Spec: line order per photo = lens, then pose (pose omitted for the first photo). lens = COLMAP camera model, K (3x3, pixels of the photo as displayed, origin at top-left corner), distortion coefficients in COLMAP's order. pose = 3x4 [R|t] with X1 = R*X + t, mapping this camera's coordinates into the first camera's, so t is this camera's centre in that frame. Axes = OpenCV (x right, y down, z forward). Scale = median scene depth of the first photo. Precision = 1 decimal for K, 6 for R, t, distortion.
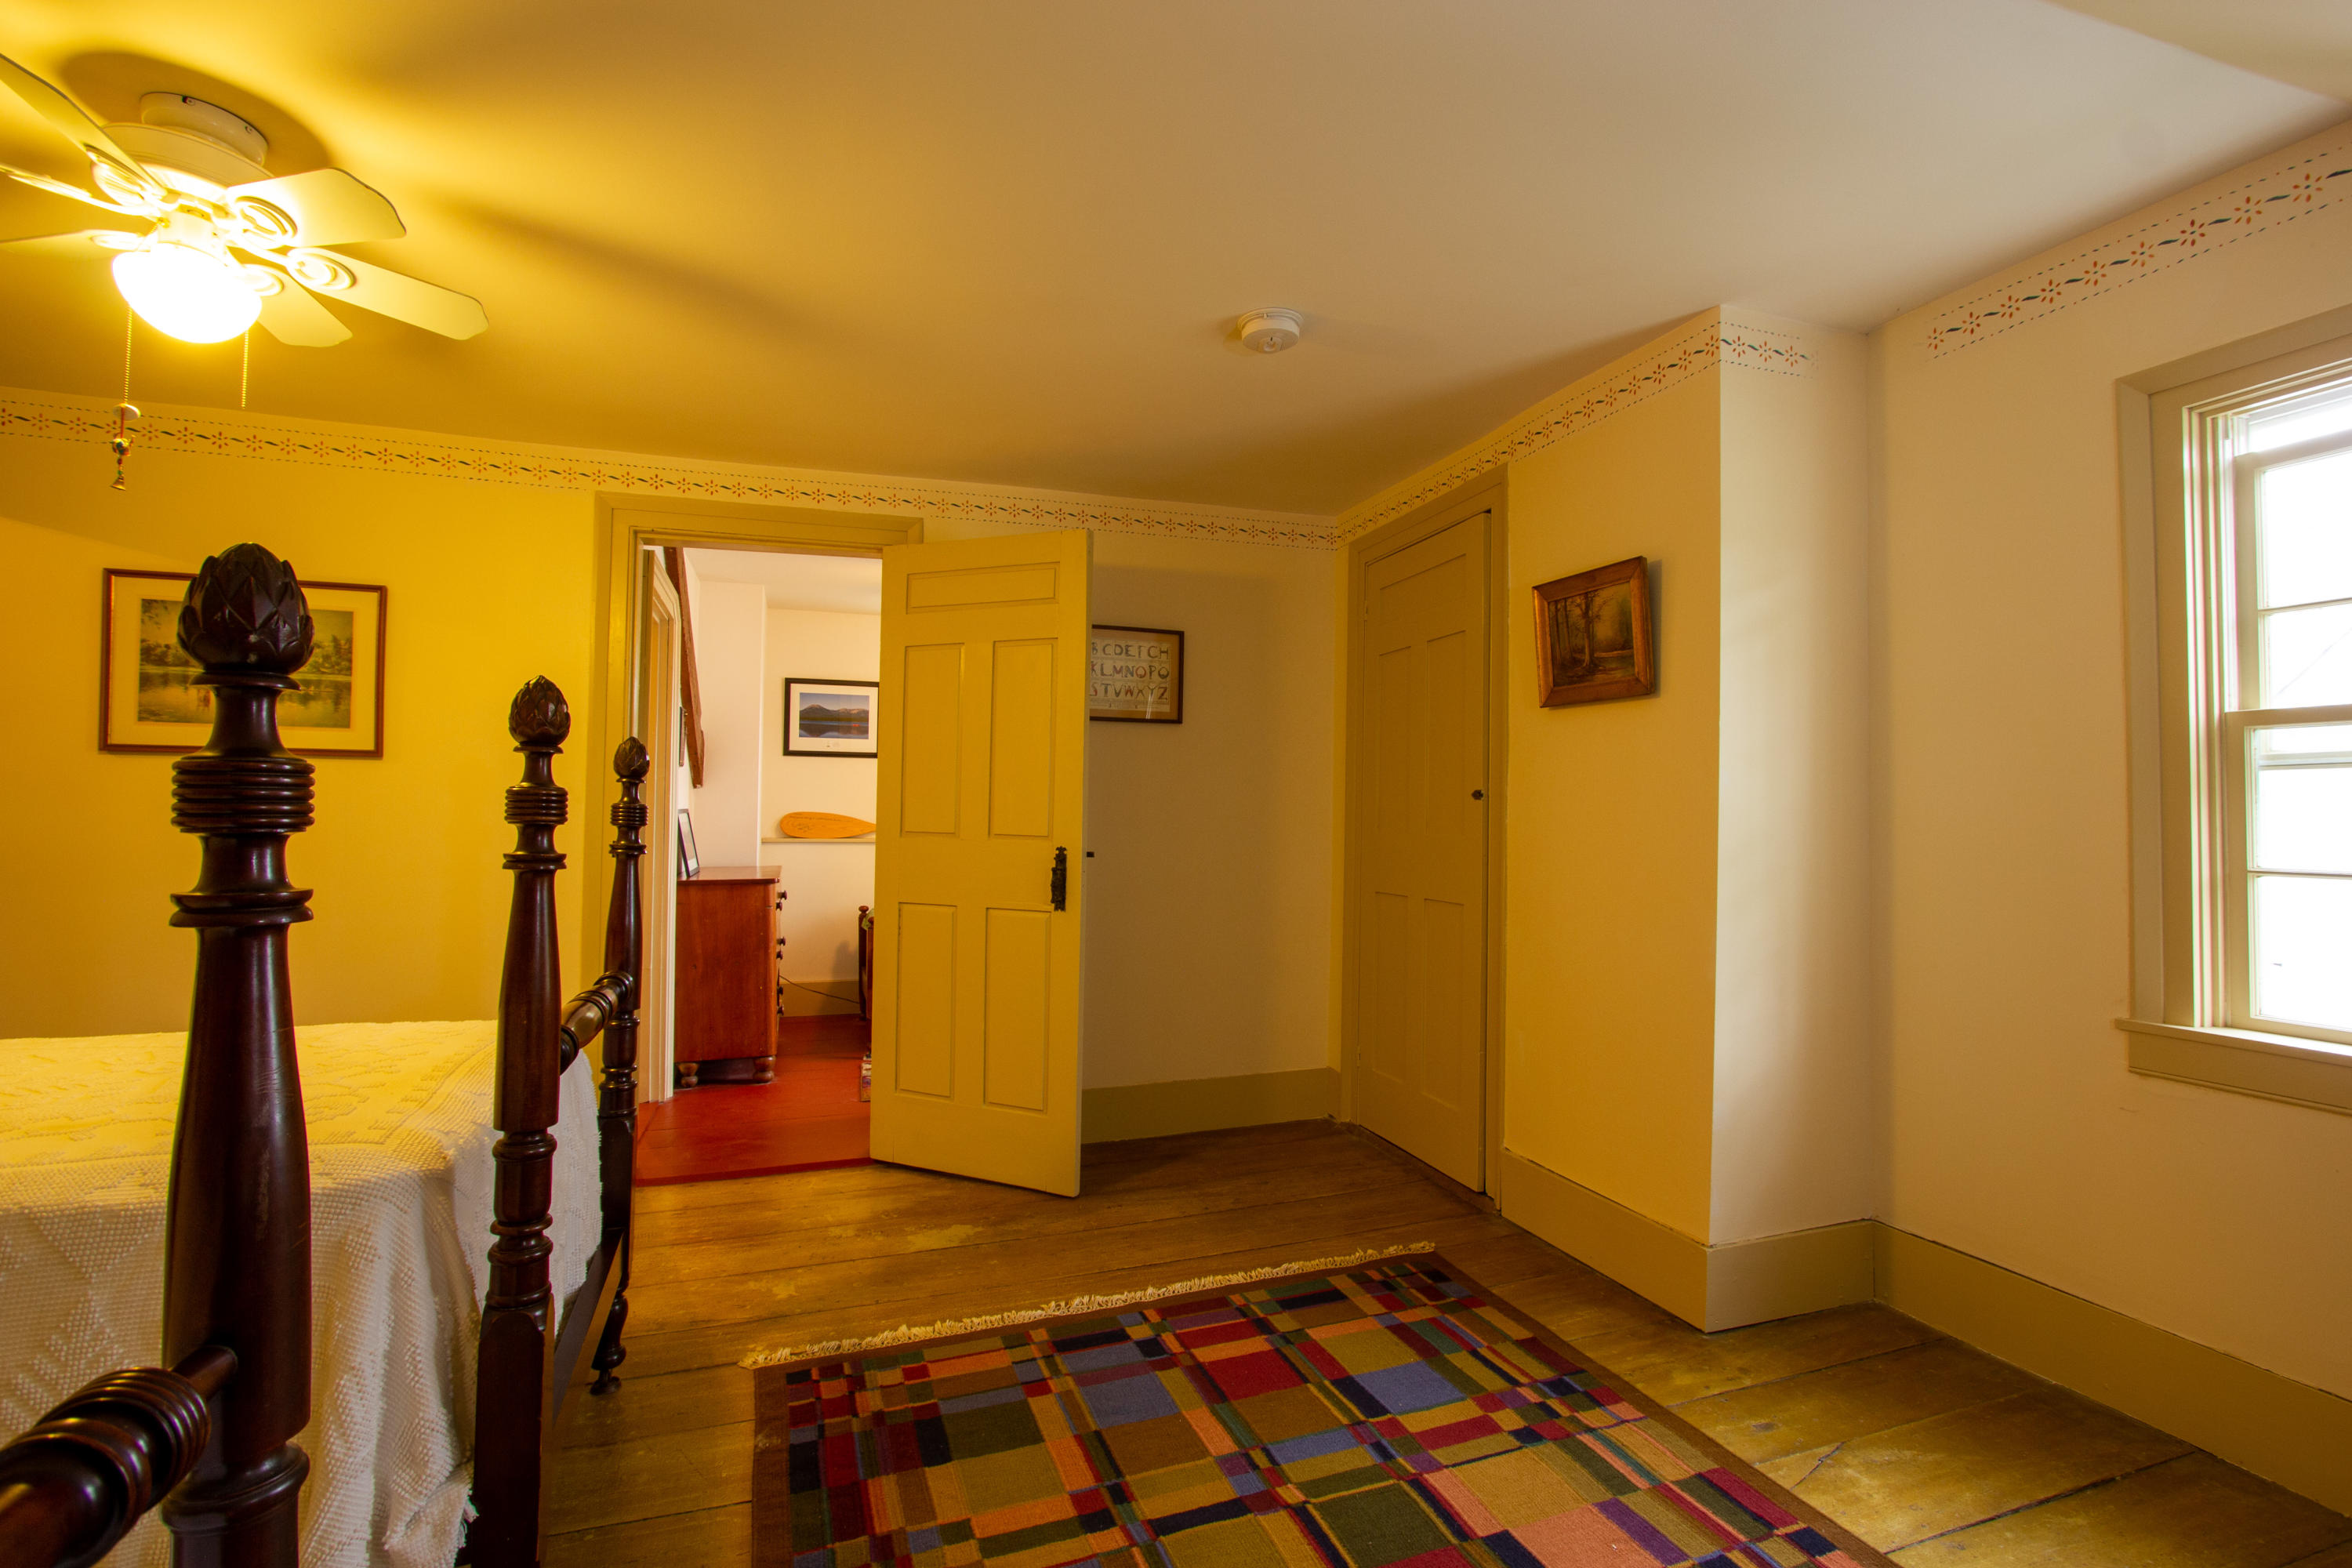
lens RADIAL K [[1174.9, 0, 1226.8], [0, 1174.9, 780.5], [0, 0, 1]] dist [-0.034190, 0.005461]
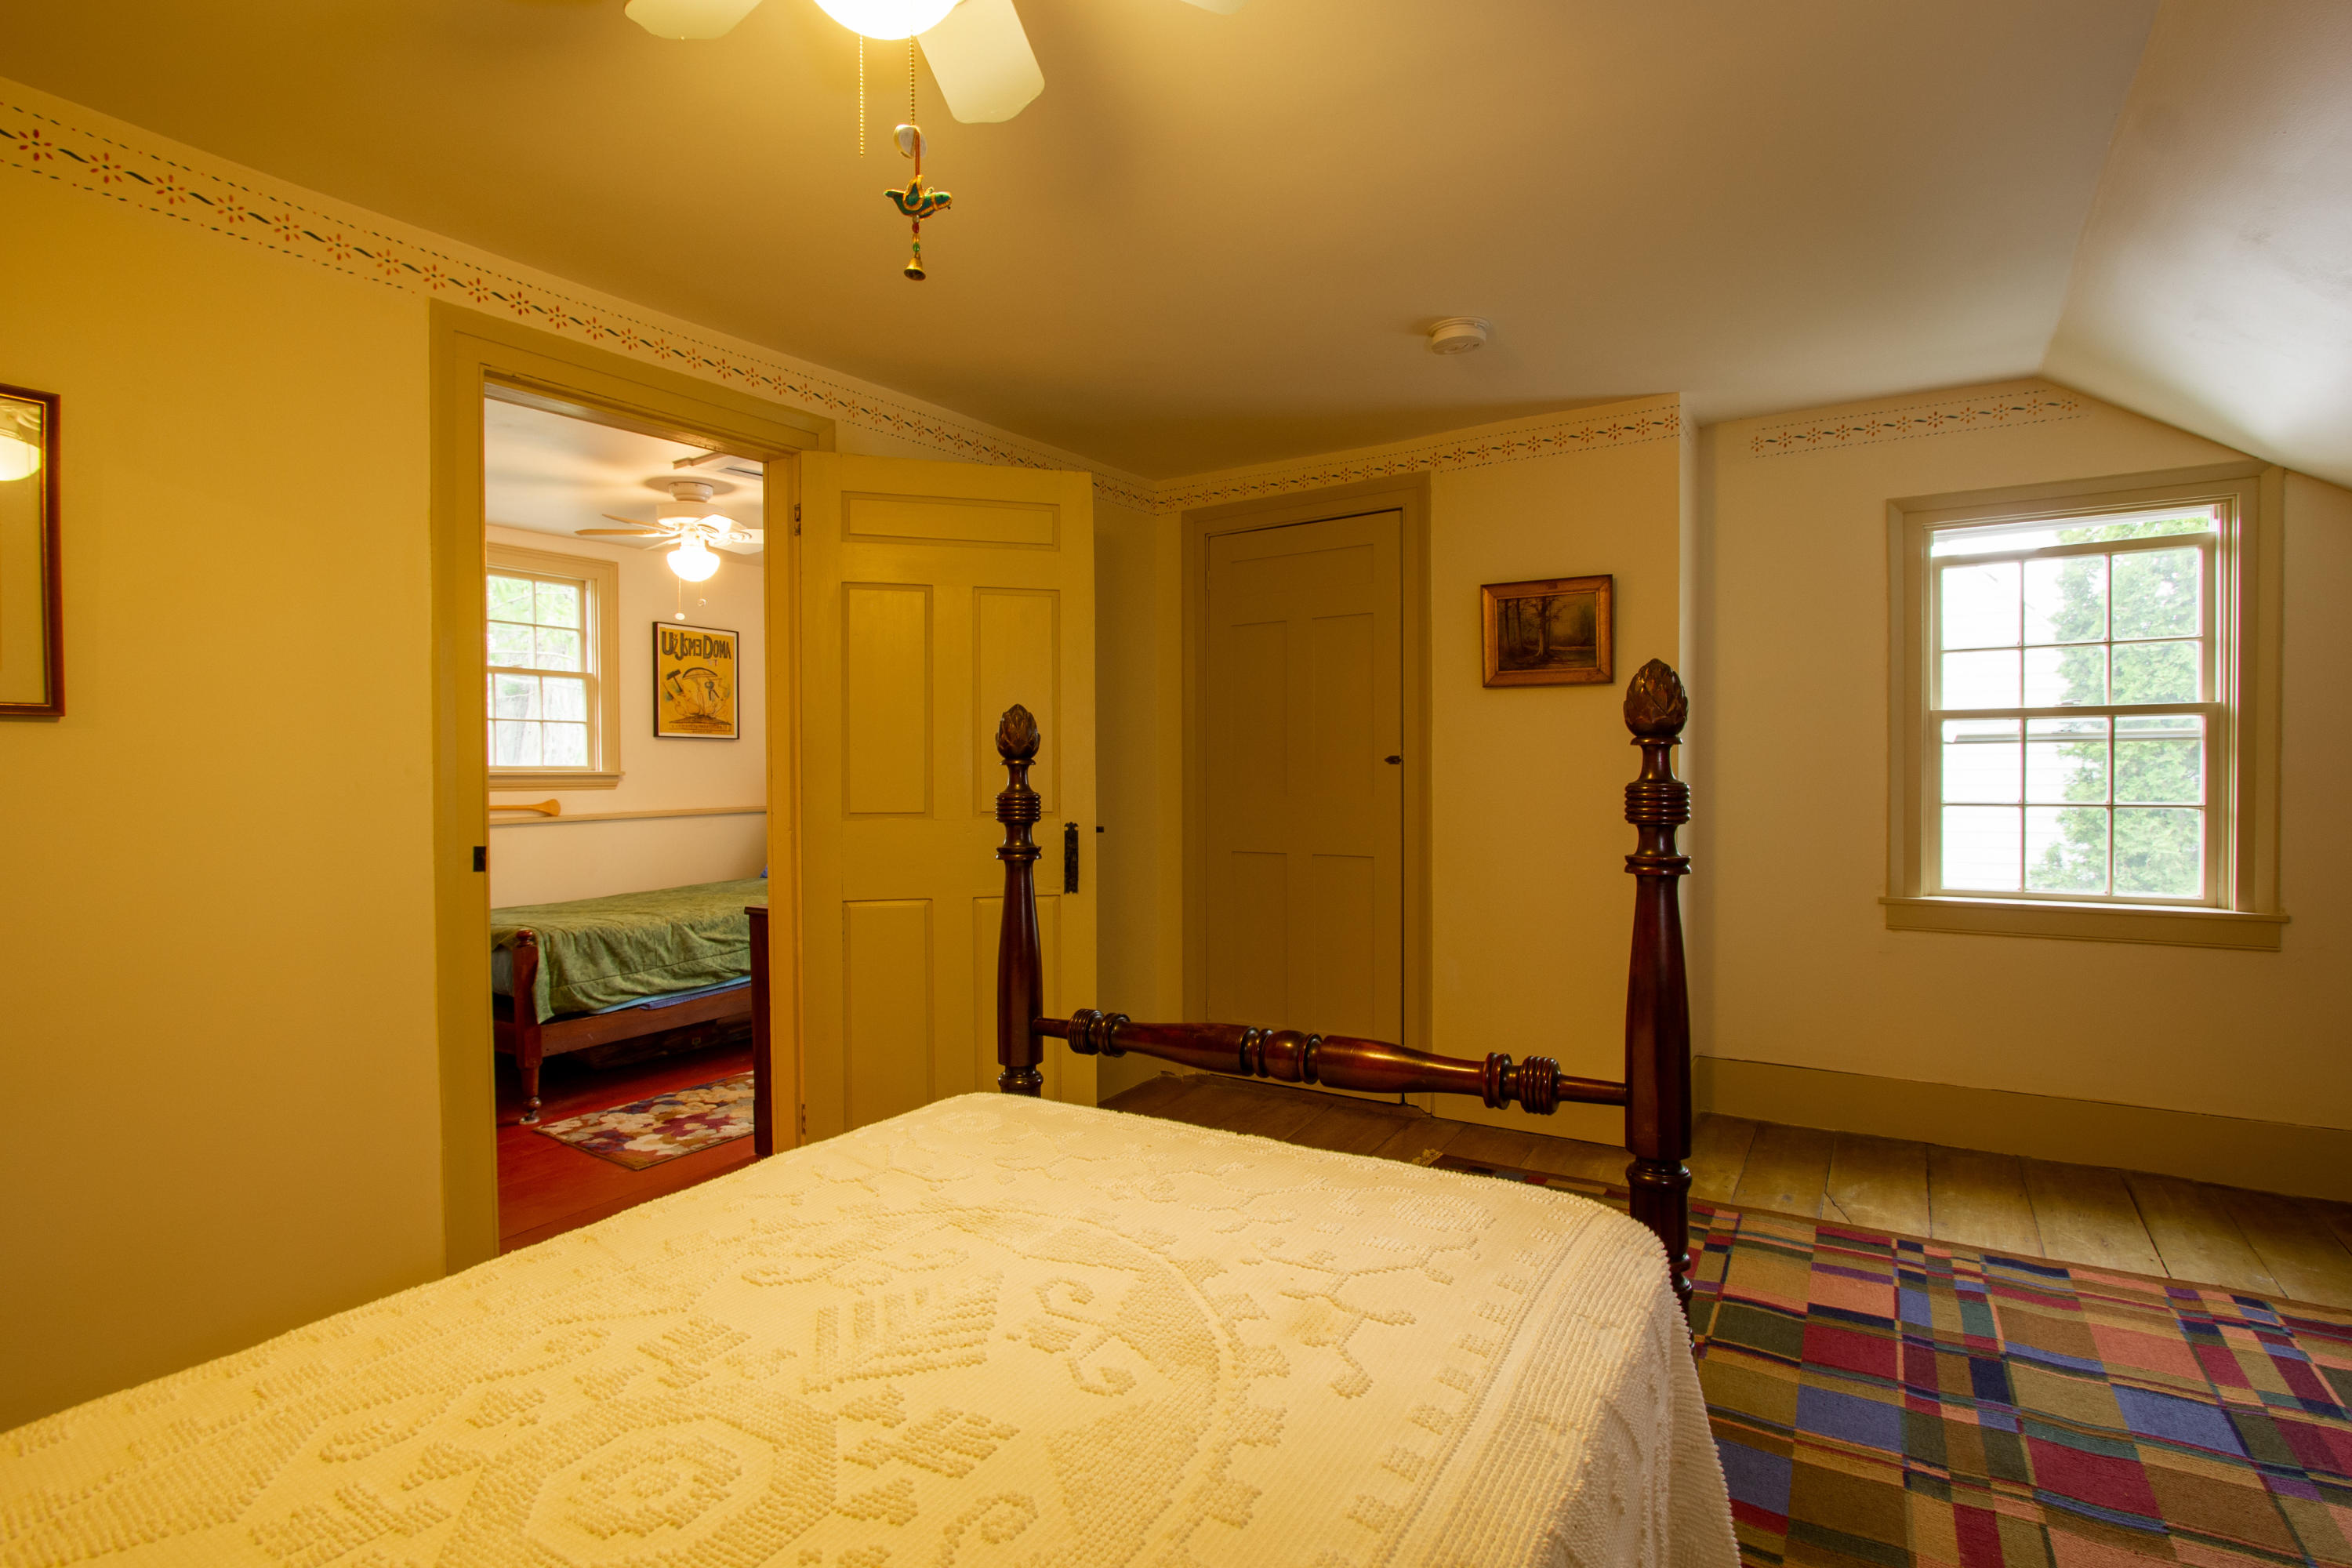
lens RADIAL K [[1174.9, 0, 1226.8], [0, 1174.9, 780.5], [0, 0, 1]] dist [-0.034190, 0.005461]
pose [[0.758613, -0.023843, 0.651105, -0.747945], [-0.004087, 0.999136, 0.041350, -0.016514], [-0.651528, -0.034030, 0.757861, 0.275535]]
